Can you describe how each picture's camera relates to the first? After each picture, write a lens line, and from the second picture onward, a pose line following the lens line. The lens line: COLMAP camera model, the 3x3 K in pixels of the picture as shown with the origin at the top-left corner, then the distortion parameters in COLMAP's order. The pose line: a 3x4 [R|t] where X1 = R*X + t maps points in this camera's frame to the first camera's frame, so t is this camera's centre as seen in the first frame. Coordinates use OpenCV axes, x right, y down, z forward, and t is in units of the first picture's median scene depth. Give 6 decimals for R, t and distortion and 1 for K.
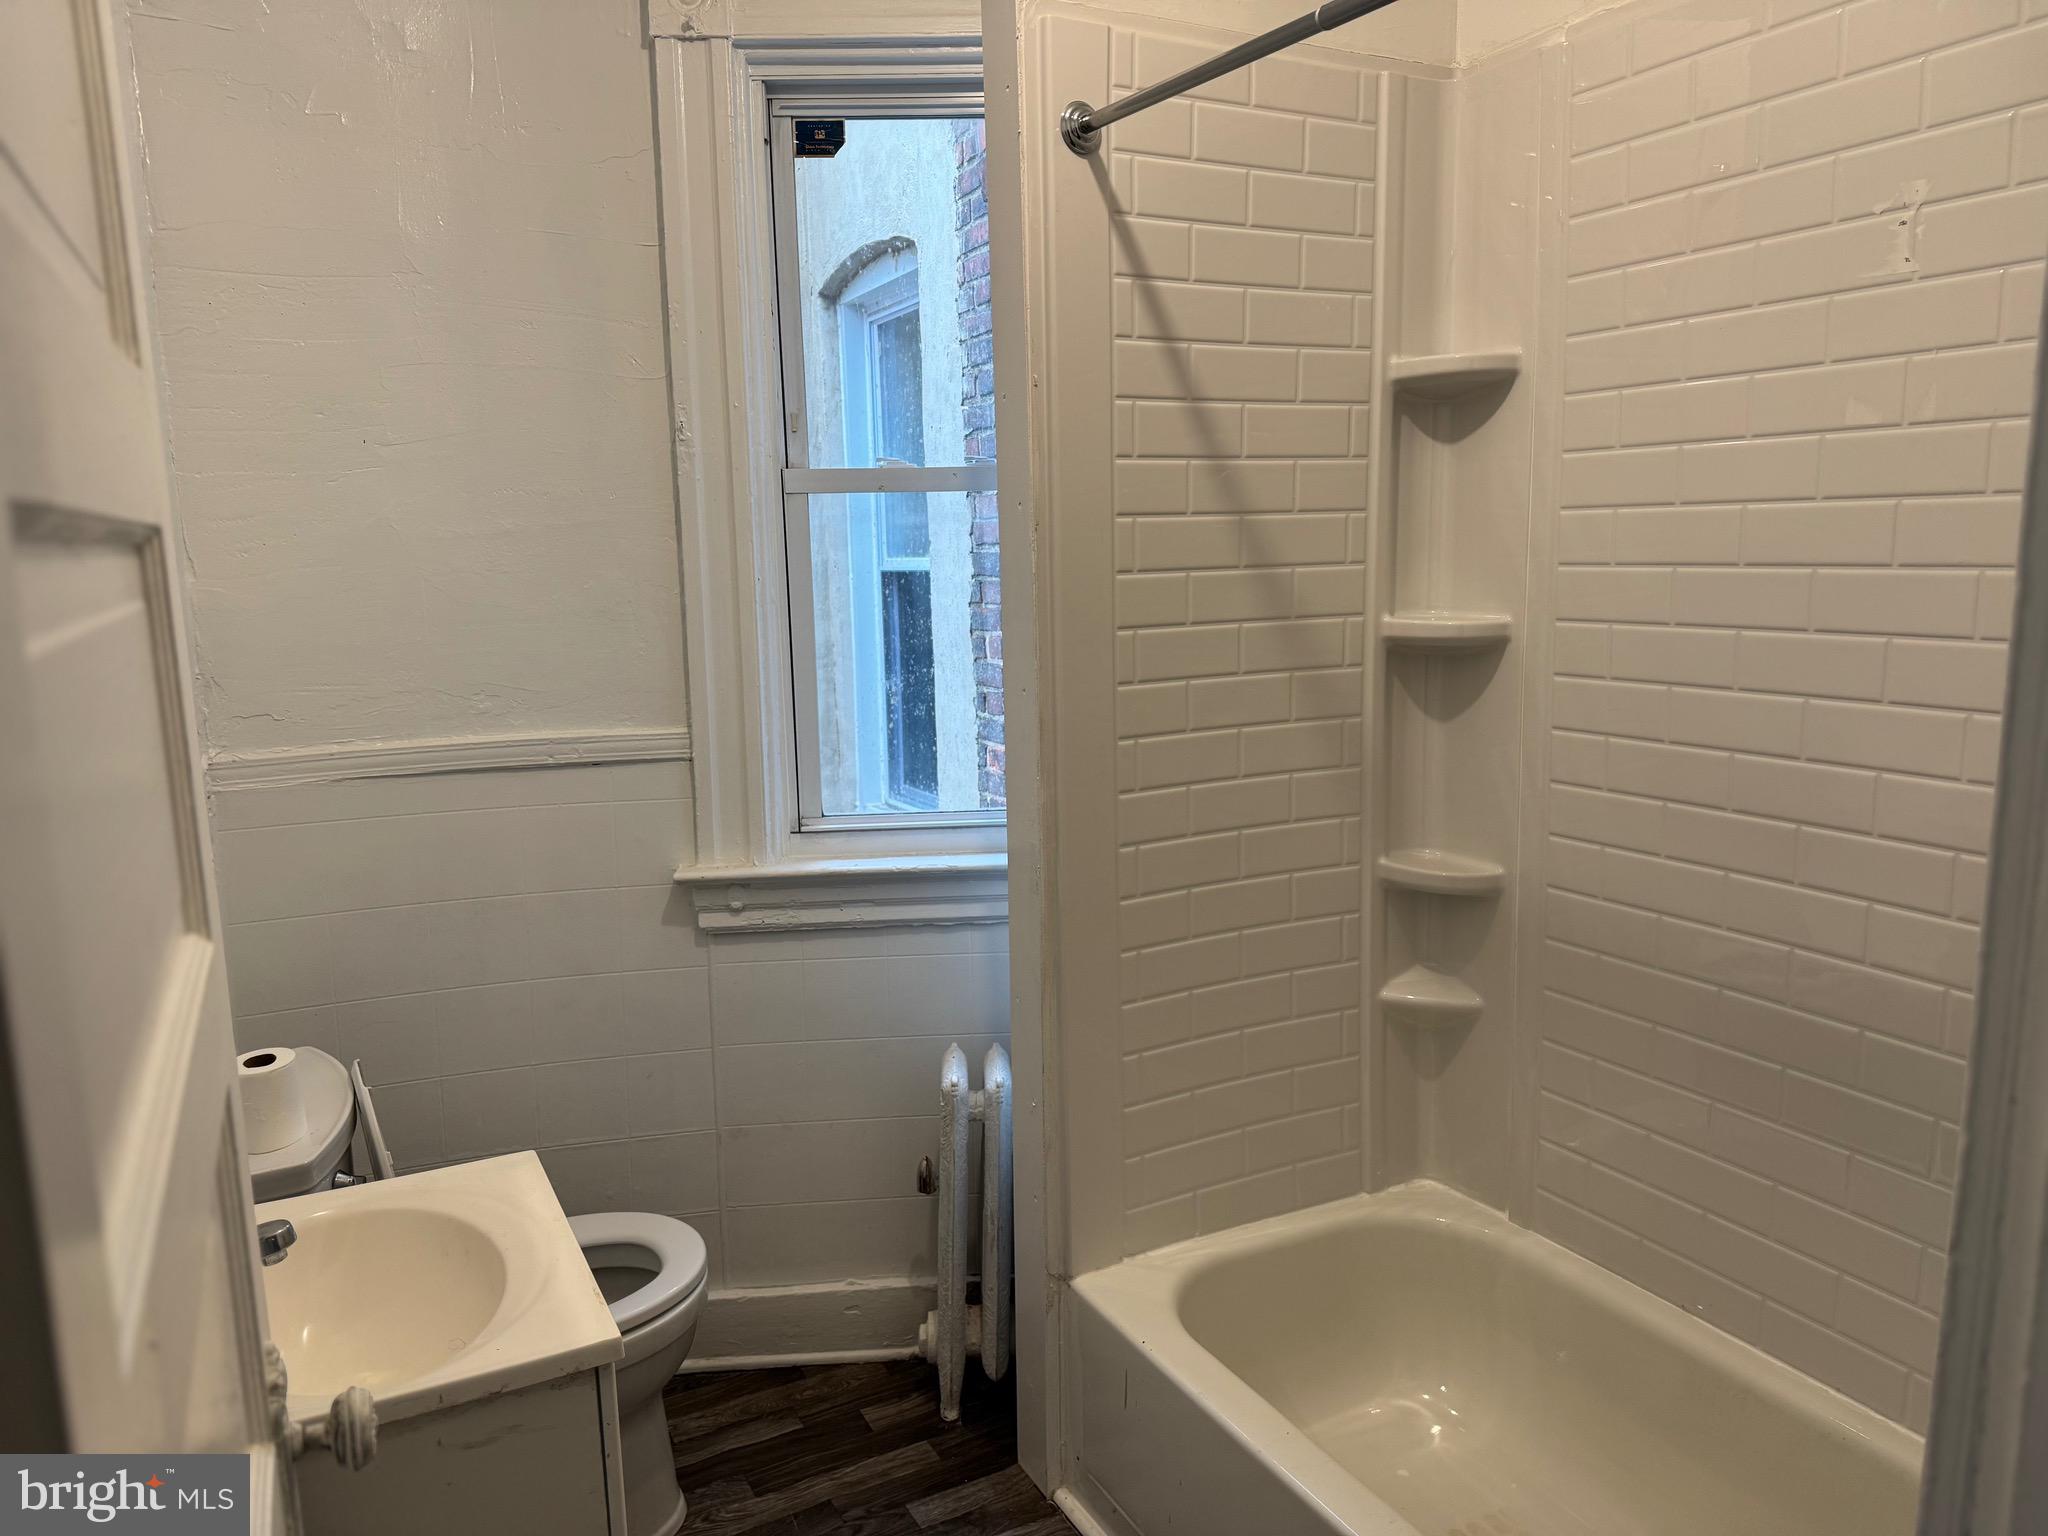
lens RADIAL K [[1399.2, 0, 1024.0], [0, 1399.2, 768.0], [0, 0, 1]] dist [0.003521, -0.096596]
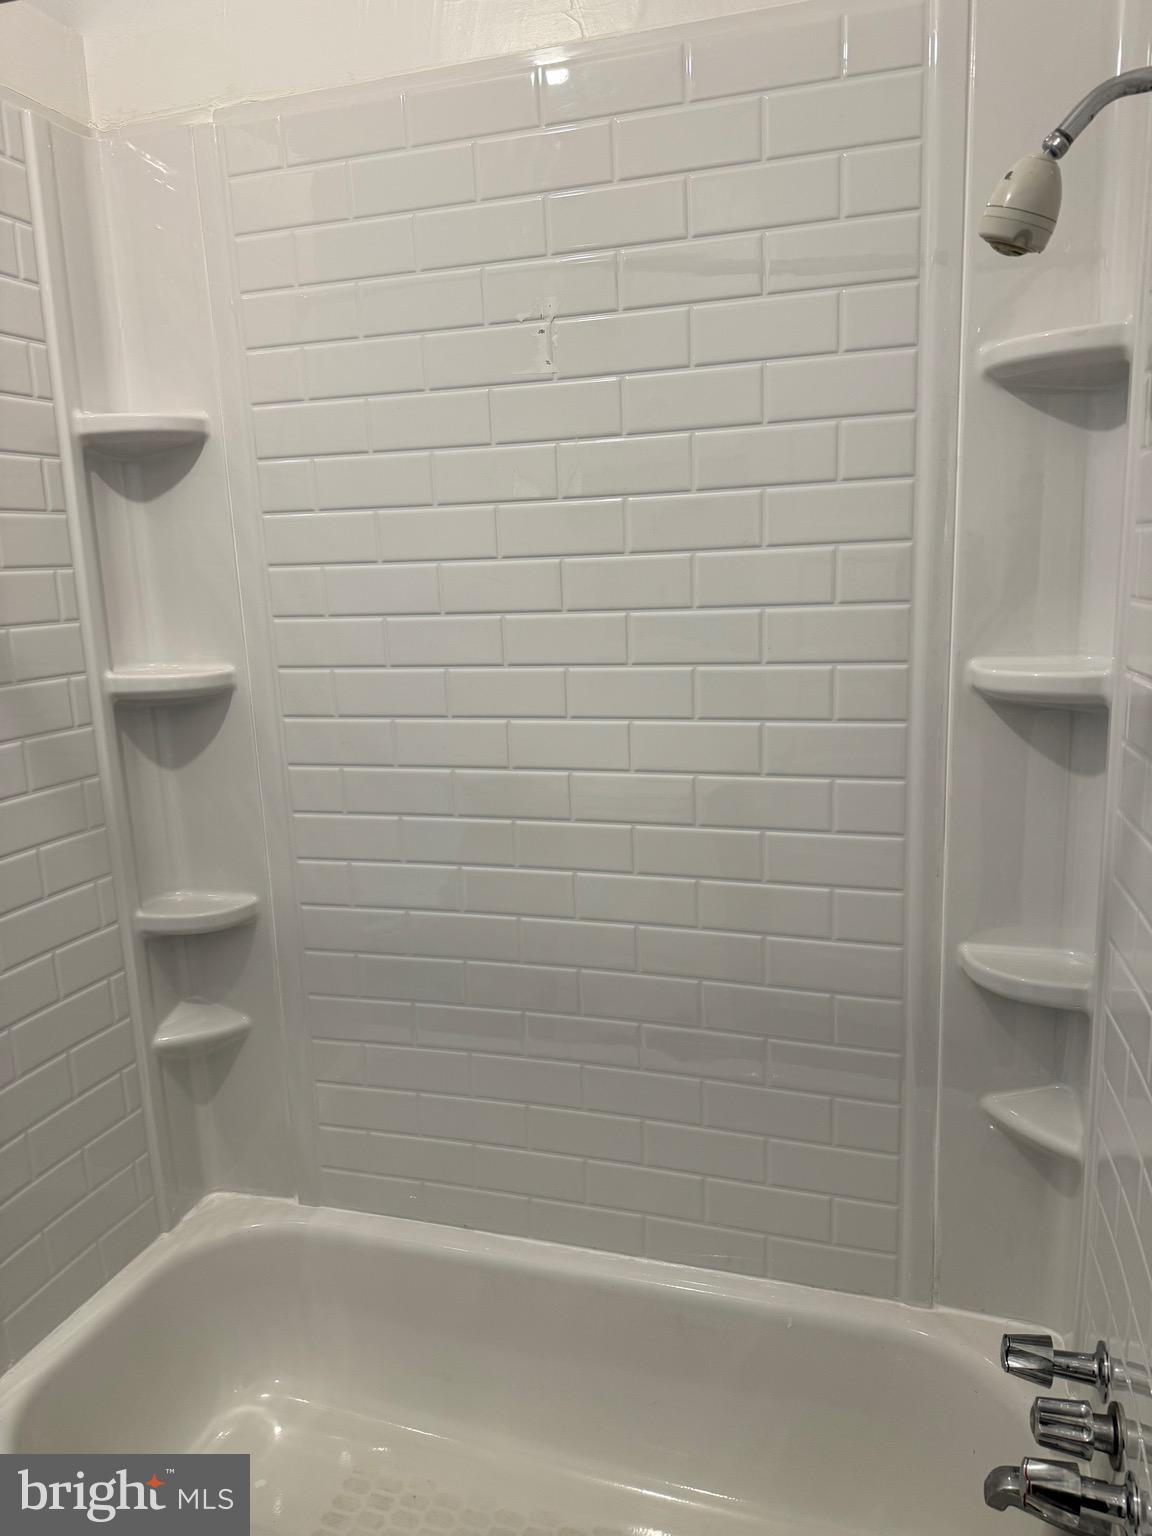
lens RADIAL K [[1072.8, 0, 576.0], [0, 1072.8, 768.0], [0, 0, 1]] dist [-0.005230, -0.009778]
pose [[0.698781, -0.131874, 0.703075, -0.054368], [0.123815, 0.990323, 0.062694, -0.047829], [-0.704539, 0.043241, 0.708346, 0.225729]]
